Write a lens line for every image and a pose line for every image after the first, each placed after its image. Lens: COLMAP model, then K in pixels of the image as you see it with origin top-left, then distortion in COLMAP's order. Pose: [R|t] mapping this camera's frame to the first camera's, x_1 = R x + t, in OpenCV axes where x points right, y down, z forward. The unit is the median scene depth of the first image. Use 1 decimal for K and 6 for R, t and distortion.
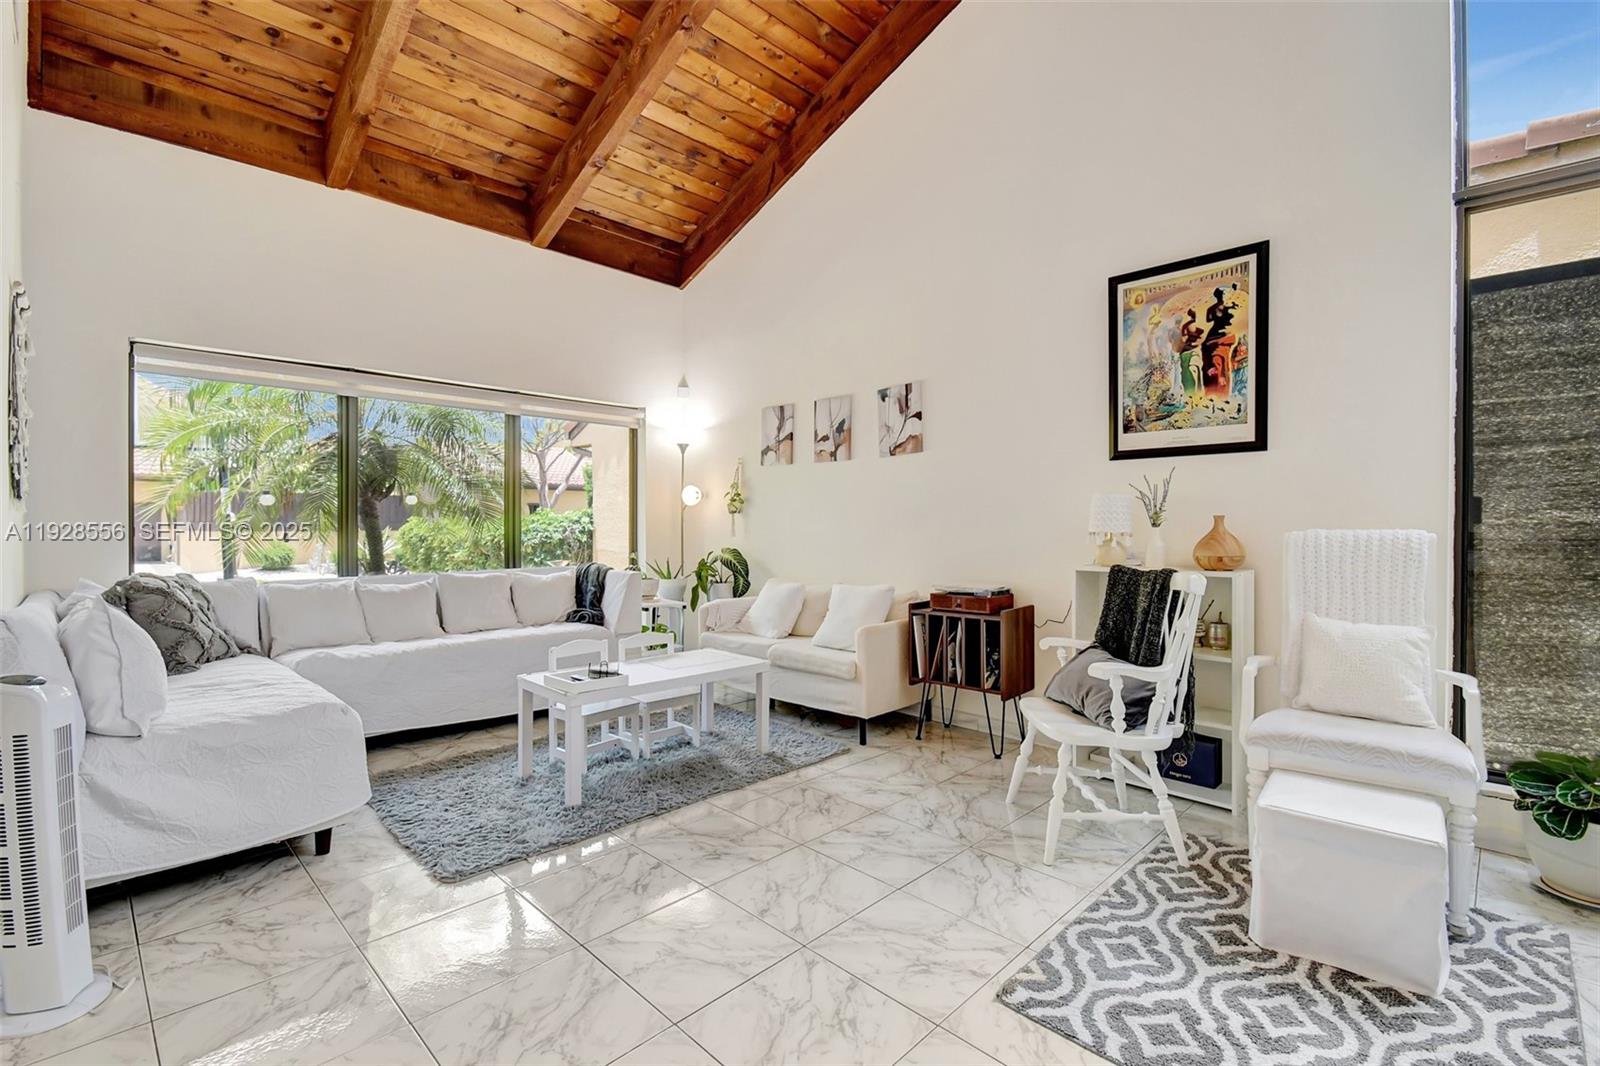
lens RADIAL K [[717.1, 0, 812.5], [0, 717.1, 536.0], [0, 0, 1]] dist [0.004198, -0.000663]
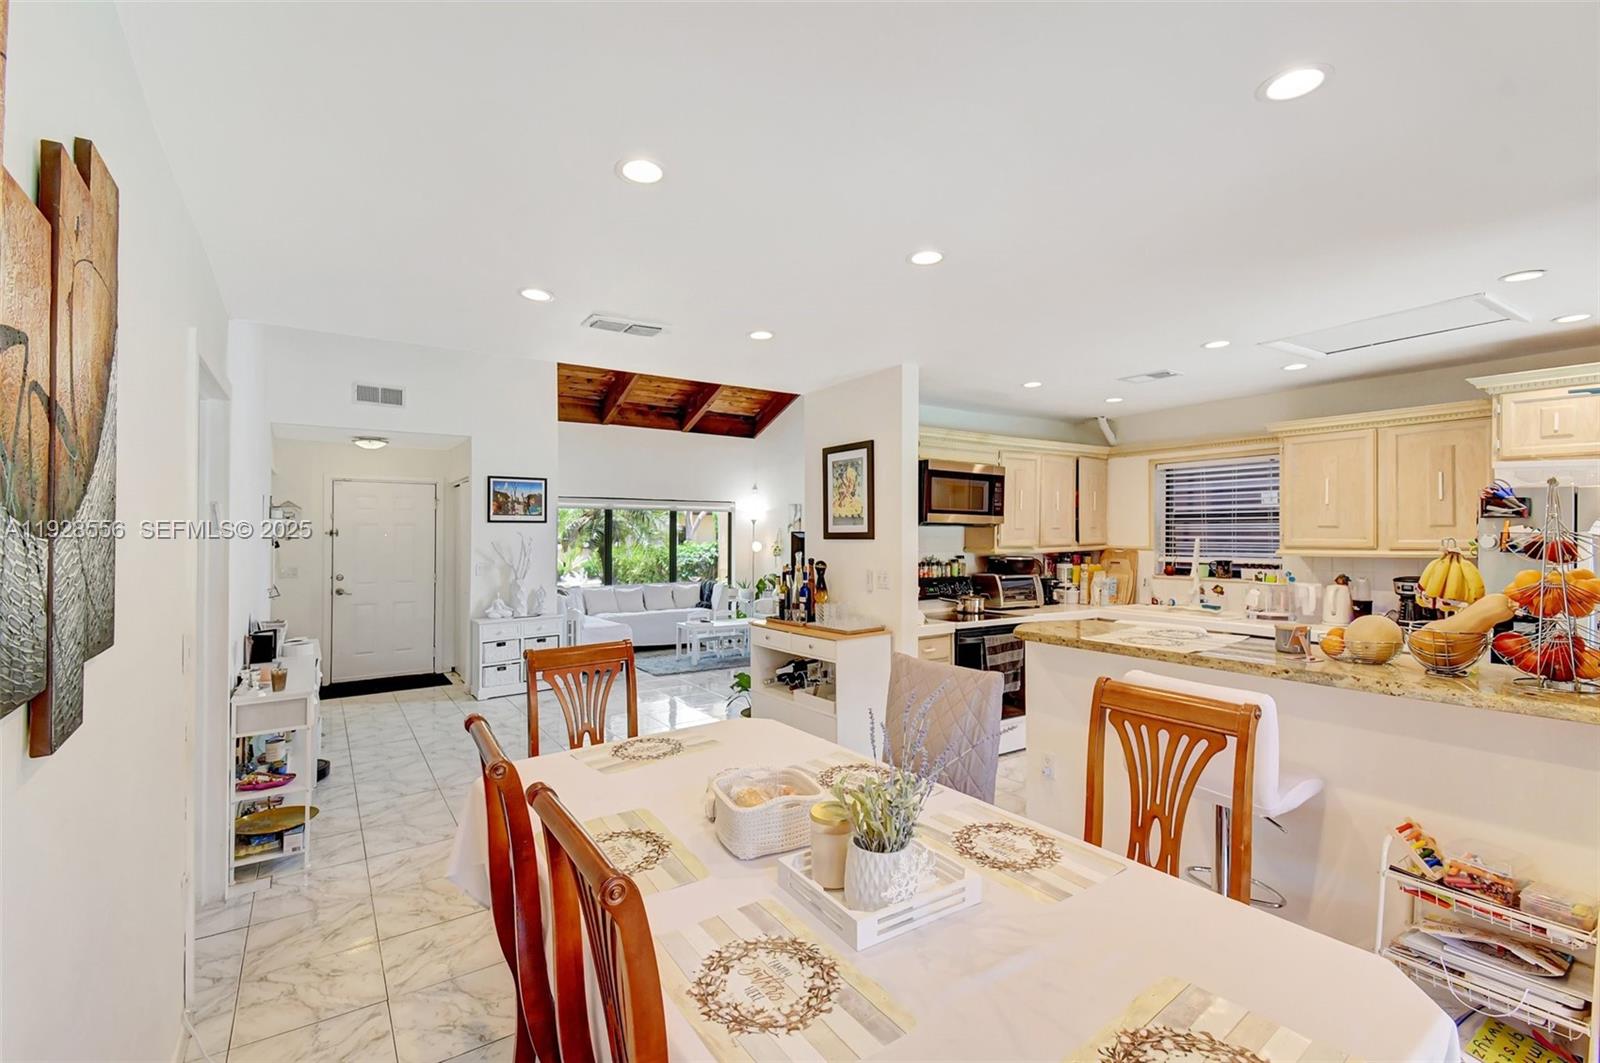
lens RADIAL K [[717.1, 0, 783.9], [0, 717.1, 531.6], [0, 0, 1]] dist [0.004198, -0.000663]
pose [[0.973229, -0.002875, -0.229820, 0.395761], [-0.000428, 0.999897, -0.014322, -0.075506], [0.229837, 0.014037, 0.973128, -1.006592]]
